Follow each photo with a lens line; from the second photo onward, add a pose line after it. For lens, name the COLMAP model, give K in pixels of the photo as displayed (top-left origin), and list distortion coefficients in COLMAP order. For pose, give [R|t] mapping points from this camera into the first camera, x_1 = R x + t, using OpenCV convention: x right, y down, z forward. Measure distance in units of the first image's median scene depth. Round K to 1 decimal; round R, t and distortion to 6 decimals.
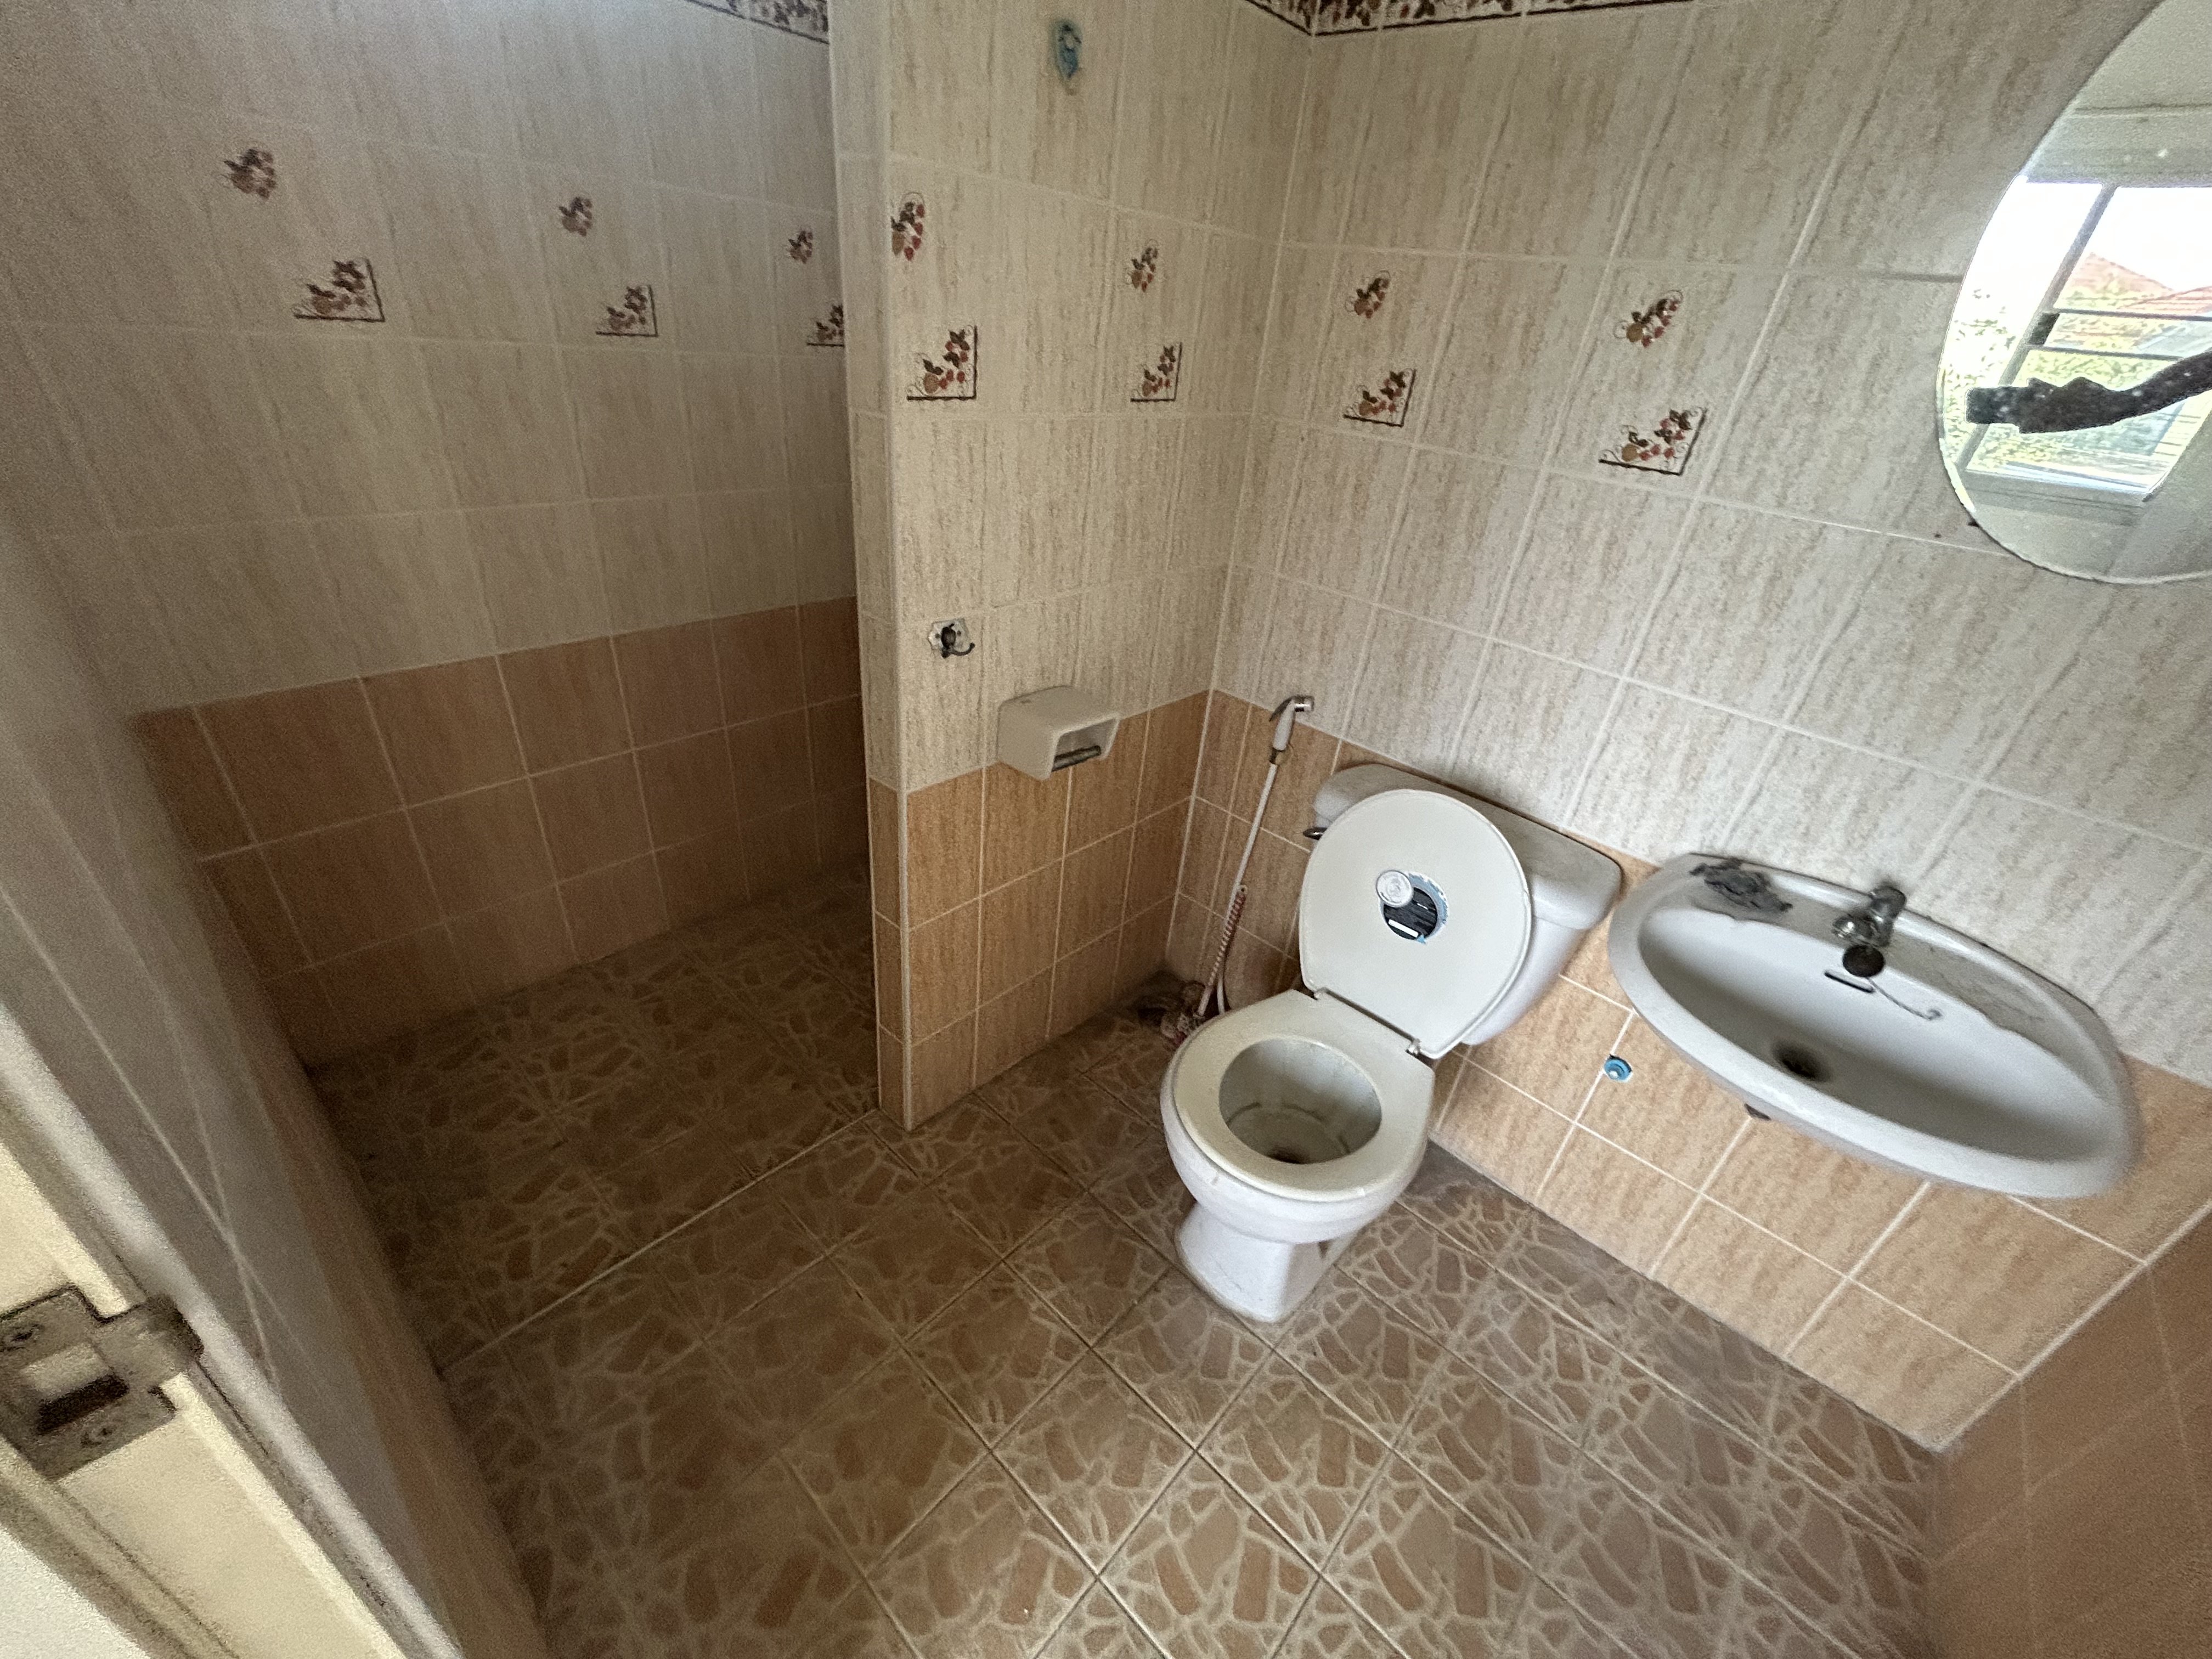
lens RADIAL K [[880.0, 0, 1111.8], [0, 880.0, 827.0], [0, 0, 1]] dist [-0.000149, 0.000080]
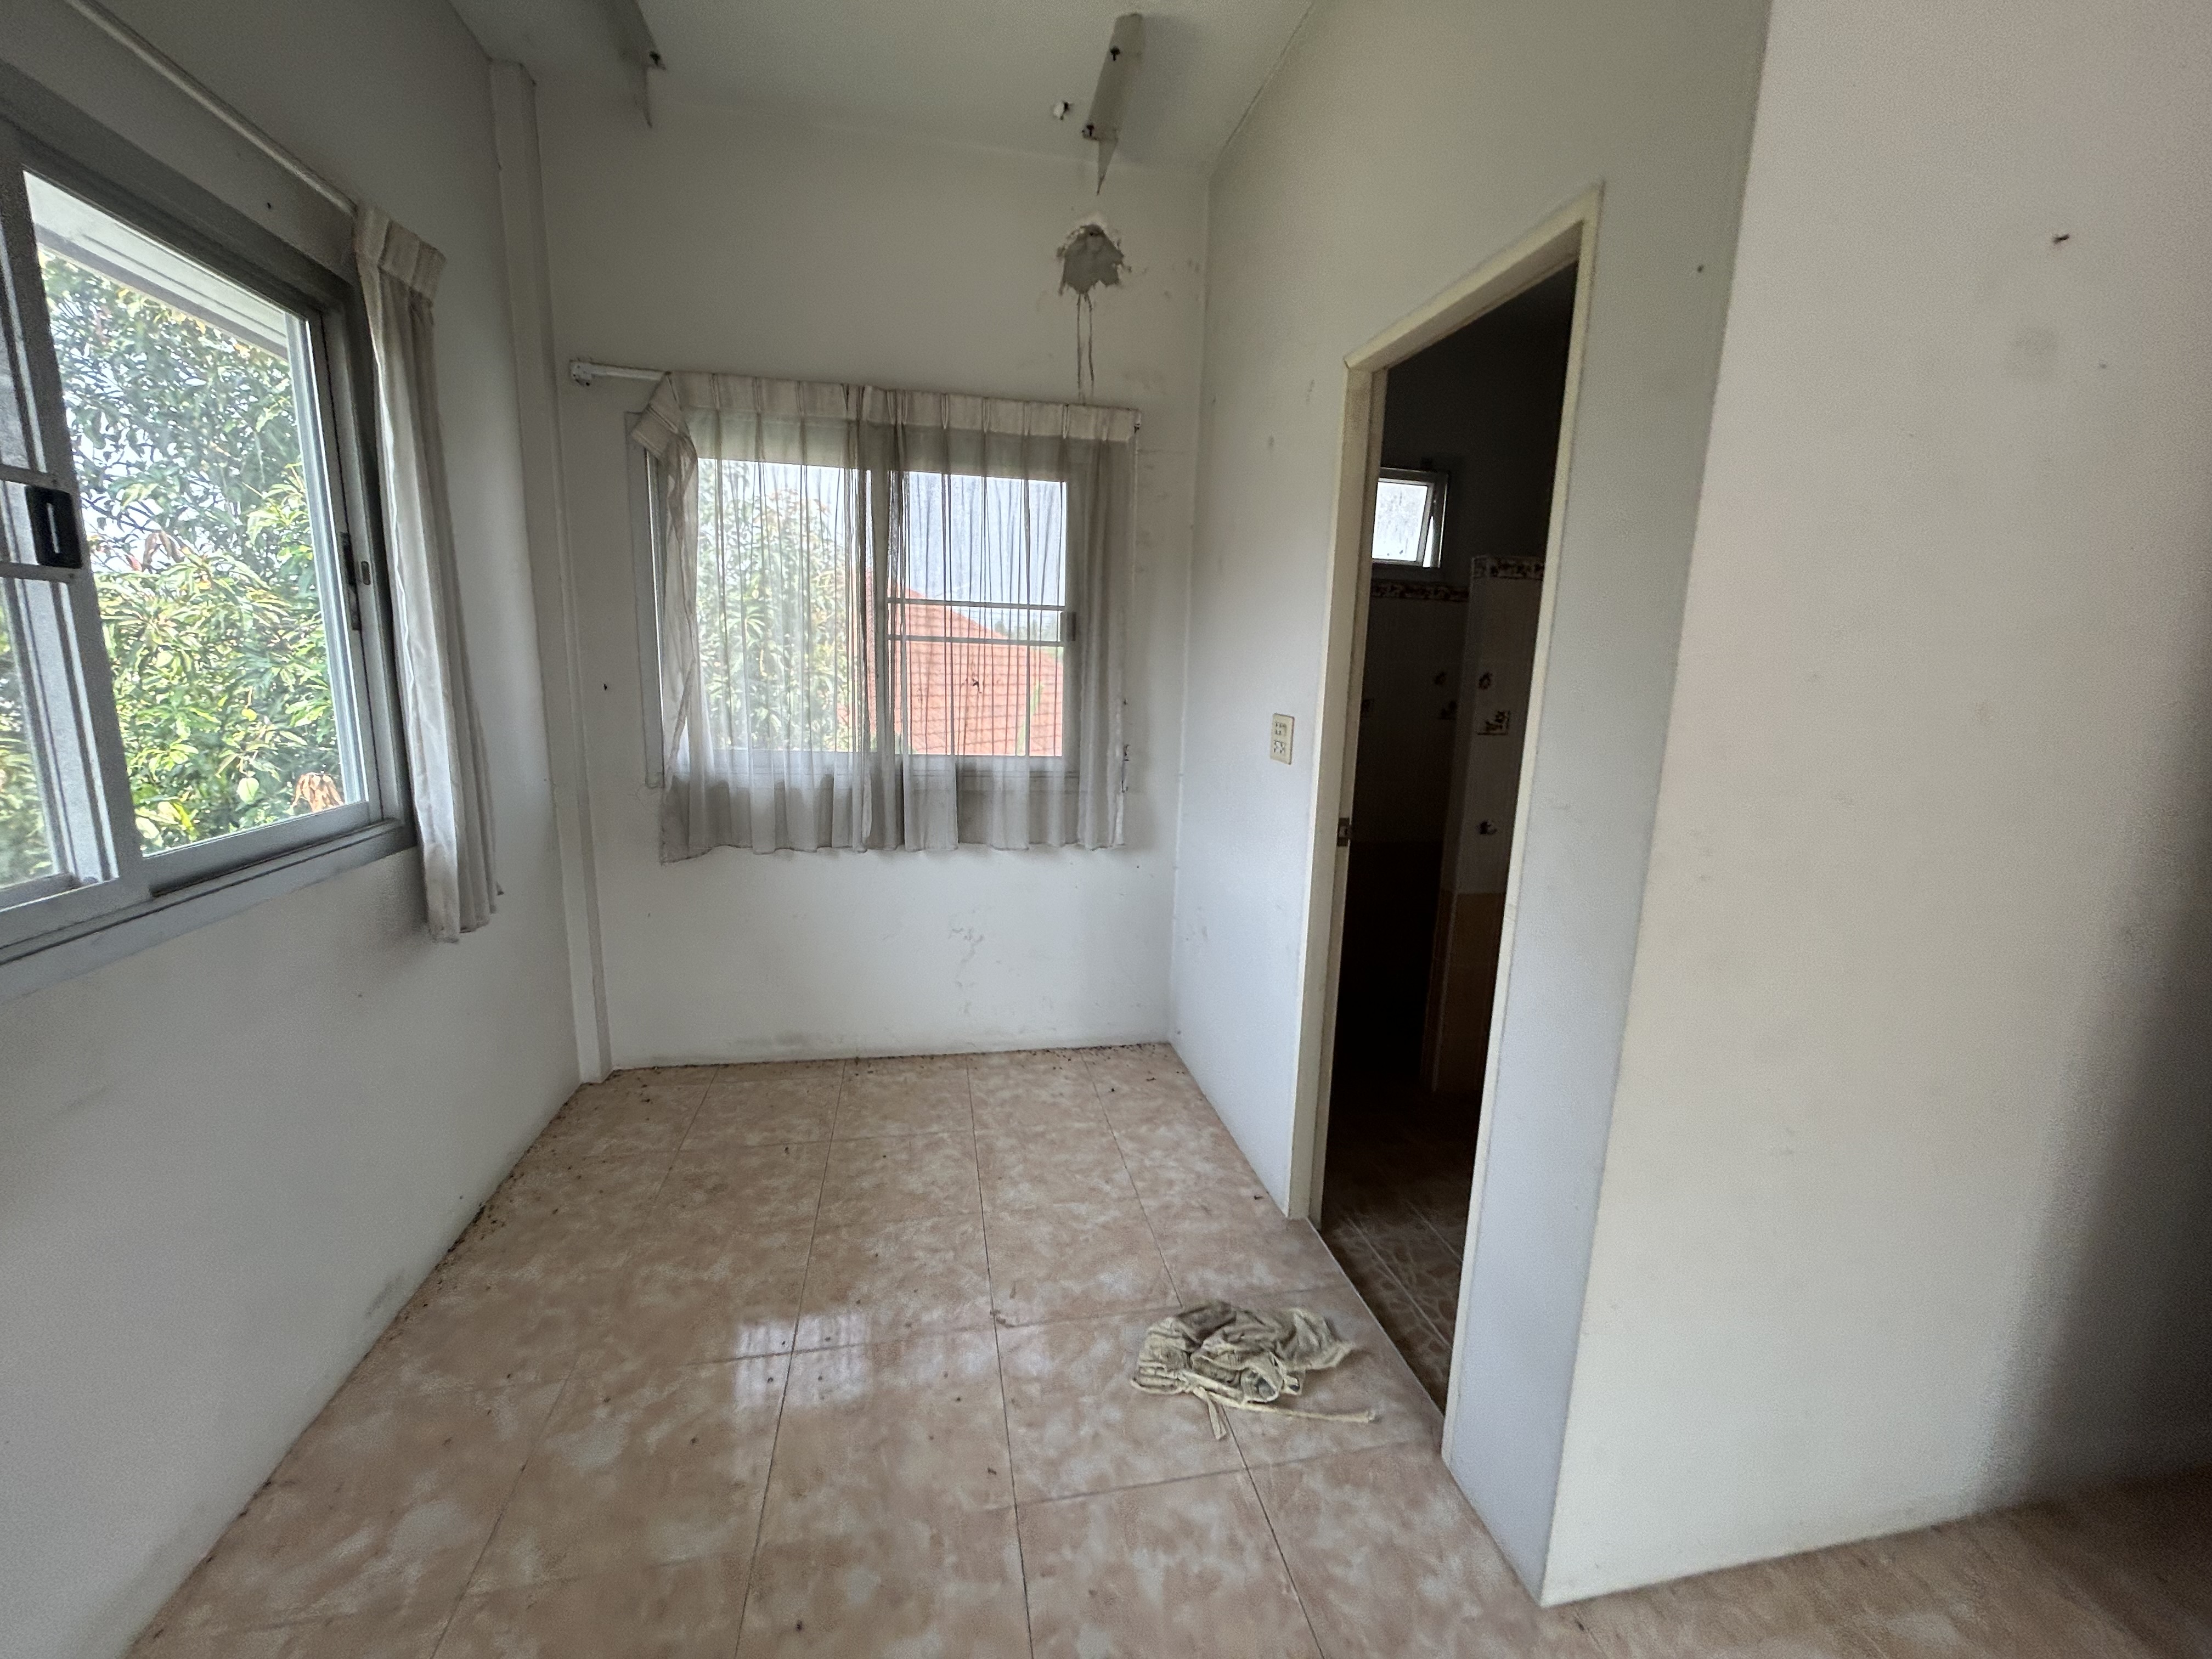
lens RADIAL K [[880.0, 0, 1111.8], [0, 880.0, 827.0], [0, 0, 1]] dist [-0.000149, 0.000080]
pose [[0.809665, 0.036531, -0.585754, 0.413805], [-0.252171, 0.922888, -0.291010, 0.776242], [0.529955, 0.383331, 0.756443, -1.405301]]
